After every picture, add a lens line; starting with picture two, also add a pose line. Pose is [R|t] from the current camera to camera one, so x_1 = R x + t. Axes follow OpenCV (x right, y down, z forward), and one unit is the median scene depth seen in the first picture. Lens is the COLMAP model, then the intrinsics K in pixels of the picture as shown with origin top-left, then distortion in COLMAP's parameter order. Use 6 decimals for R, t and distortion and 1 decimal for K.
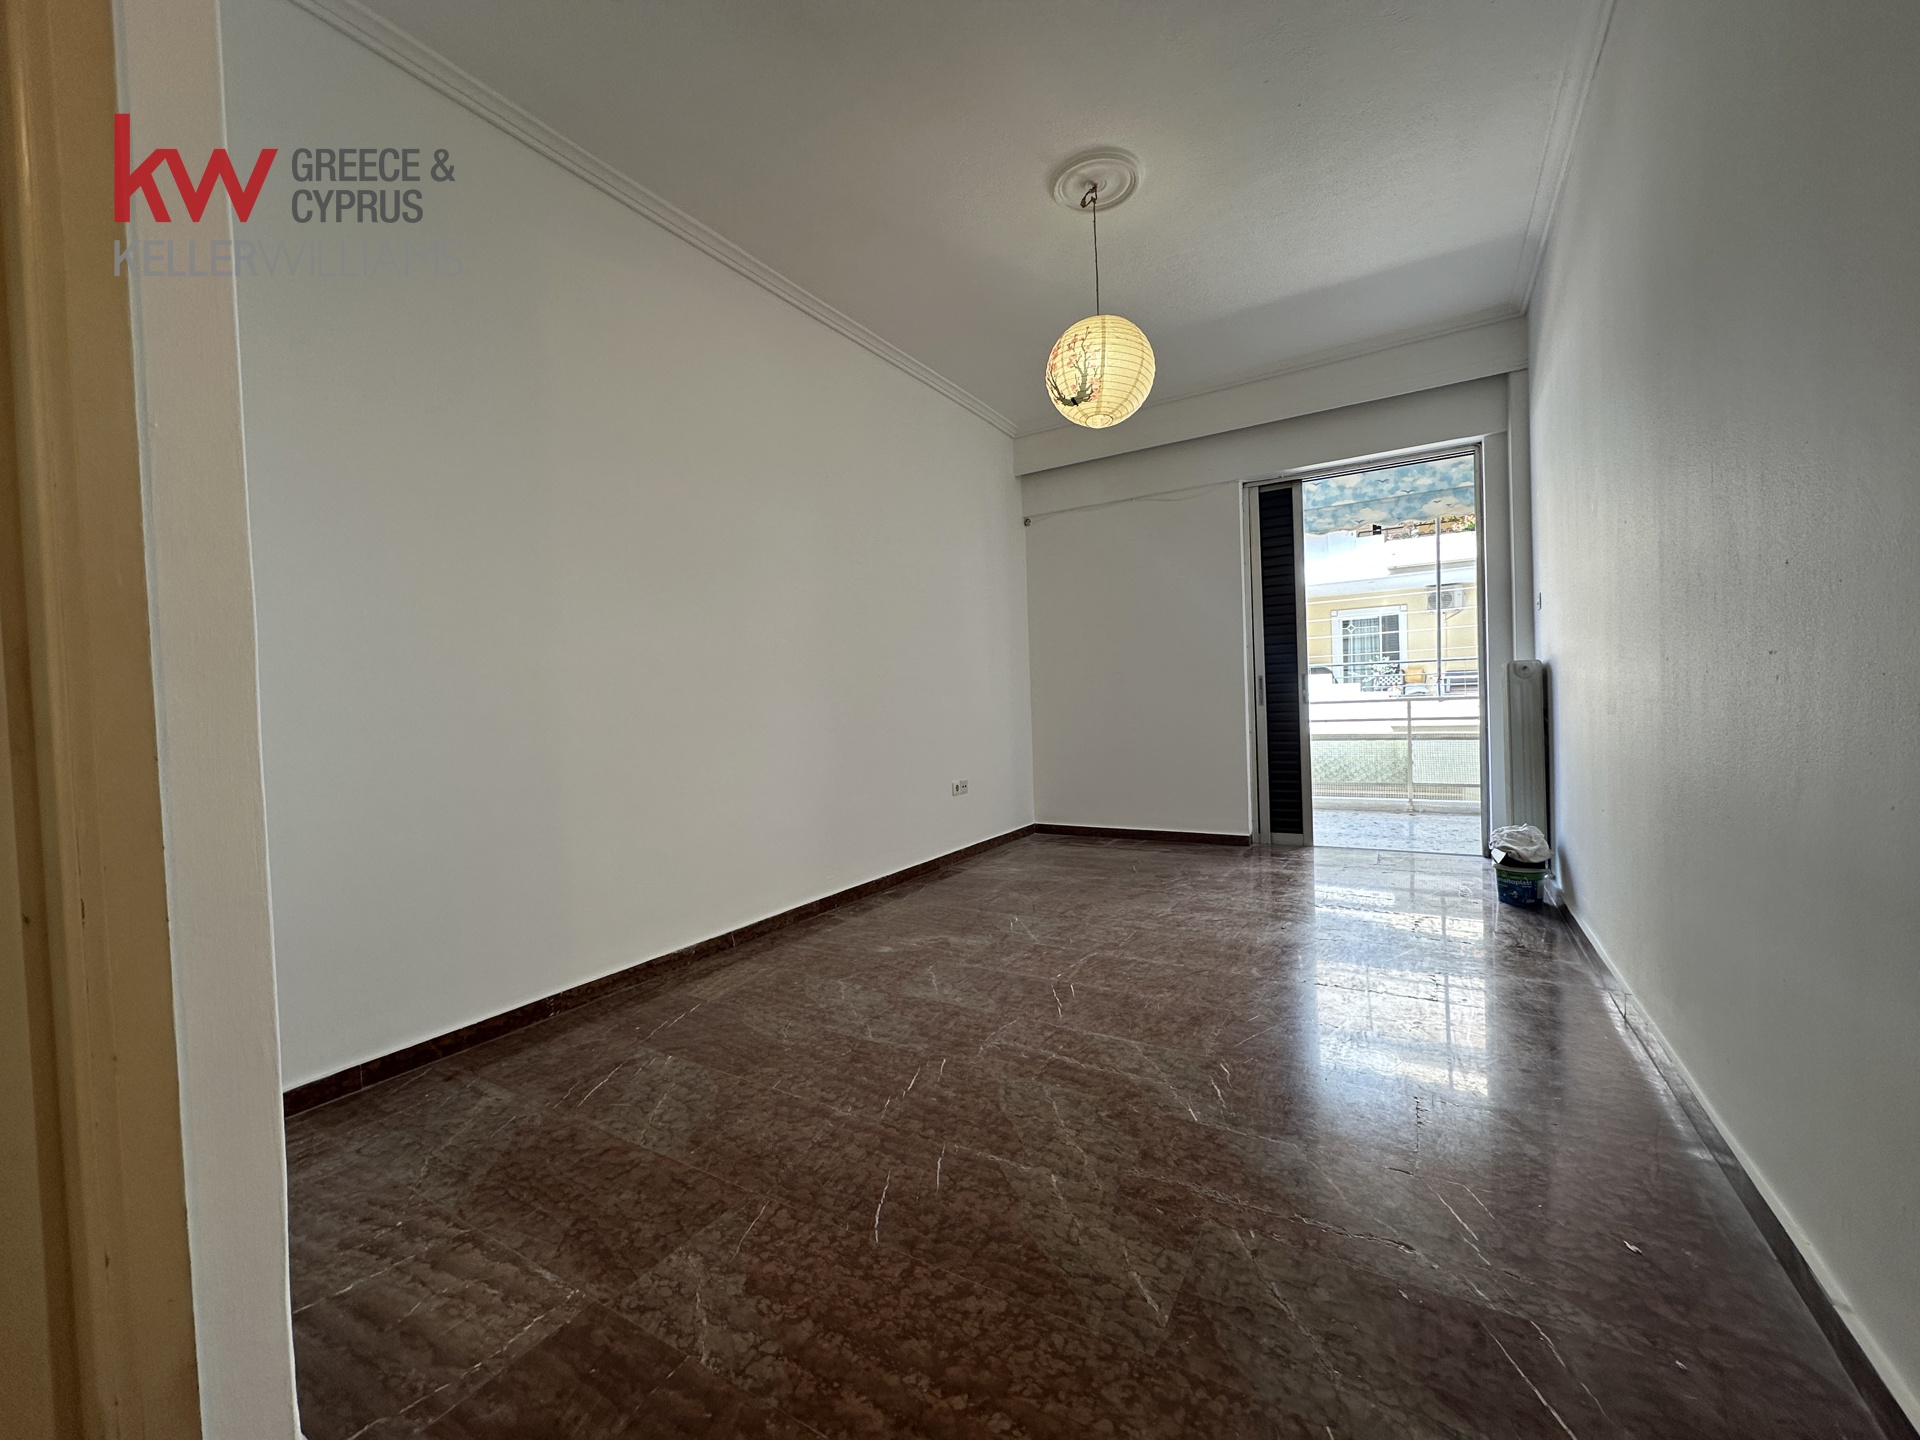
lens RADIAL K [[761.7, 0, 960.0], [0, 761.7, 720.0], [0, 0, 1]] dist [-0.000897, 0.000267]
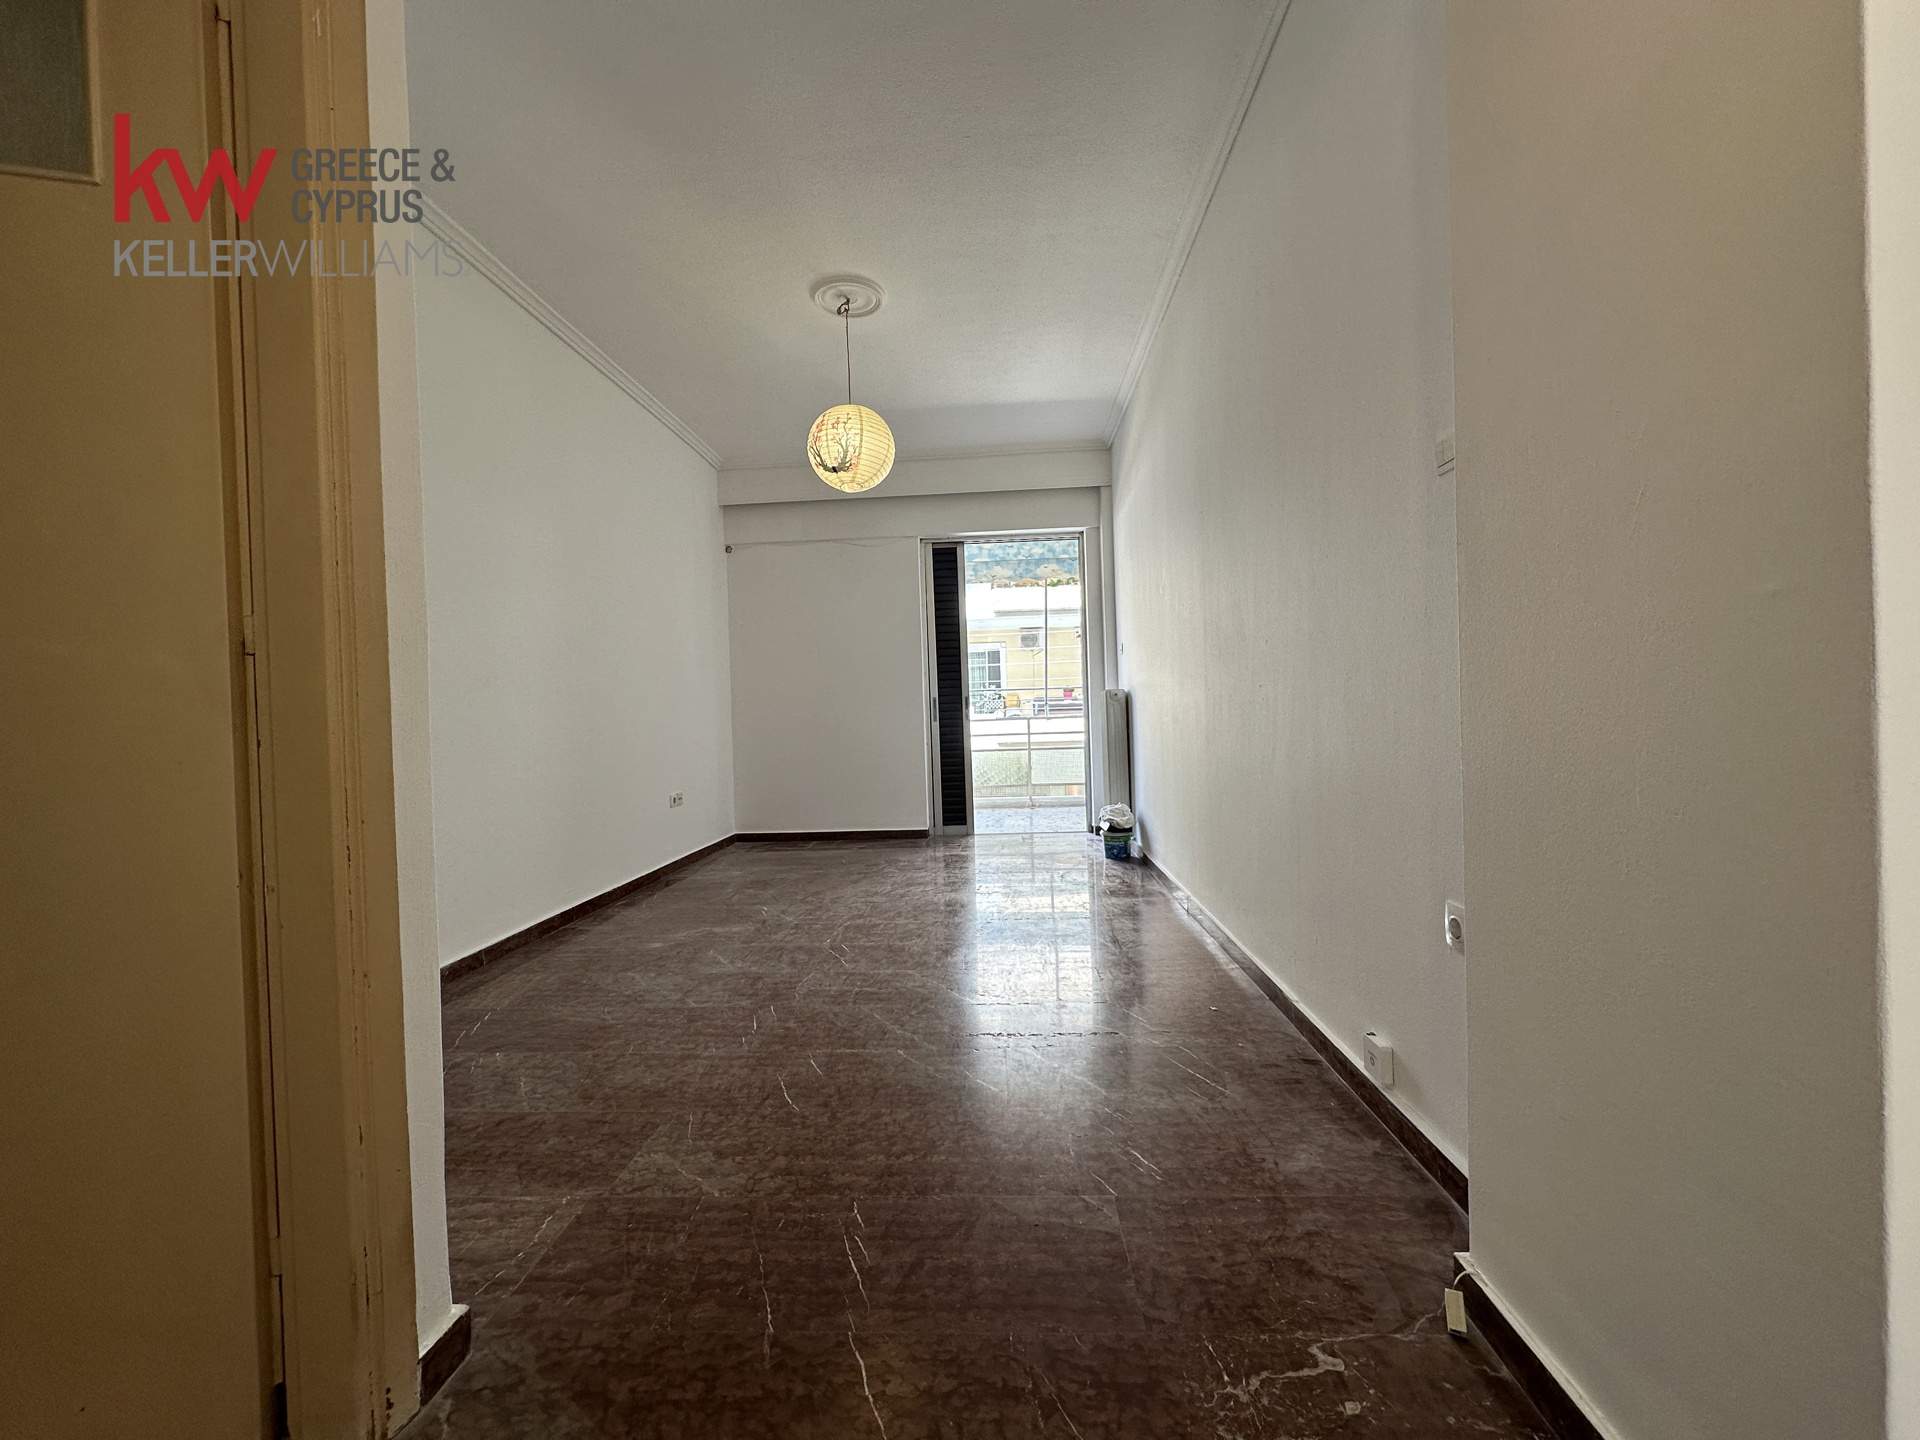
lens RADIAL K [[761.7, 0, 960.0], [0, 761.7, 720.0], [0, 0, 1]] dist [-0.000897, 0.000267]
pose [[0.883964, 0.004564, 0.467532, -0.219911], [0.009041, 0.999598, -0.026853, 0.017713], [-0.467467, 0.027965, 0.883568, -0.151026]]
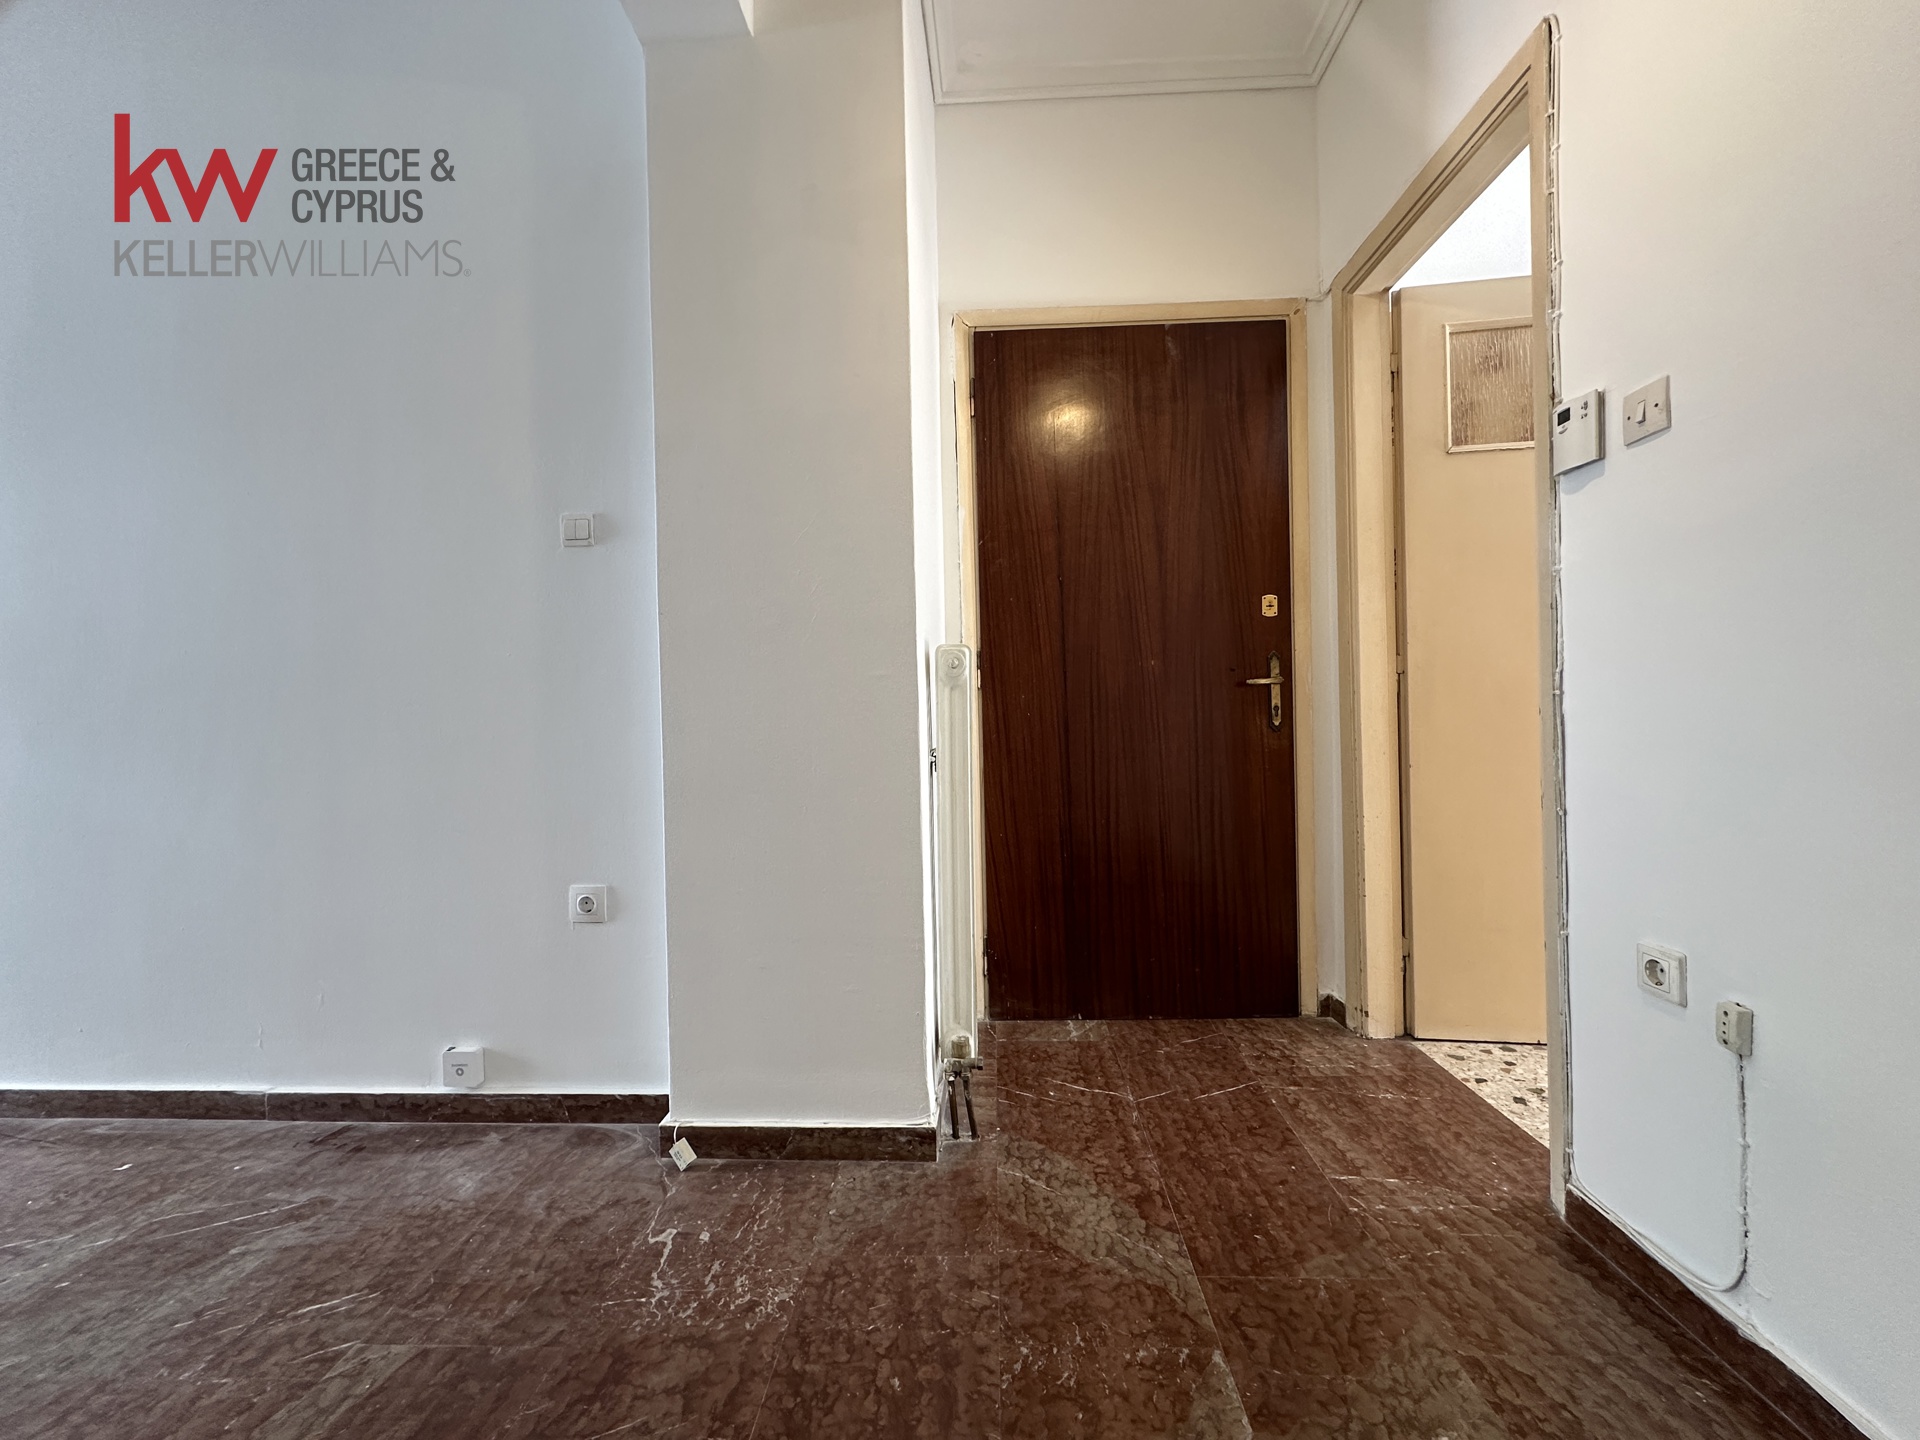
lens RADIAL K [[761.7, 0, 960.0], [0, 761.7, 720.0], [0, 0, 1]] dist [-0.000897, 0.000267]
pose [[-0.471616, 0.042330, 0.880788, -0.400999], [0.056948, 0.998224, -0.017482, 0.018096], [-0.879963, 0.041914, -0.473189, 0.141799]]
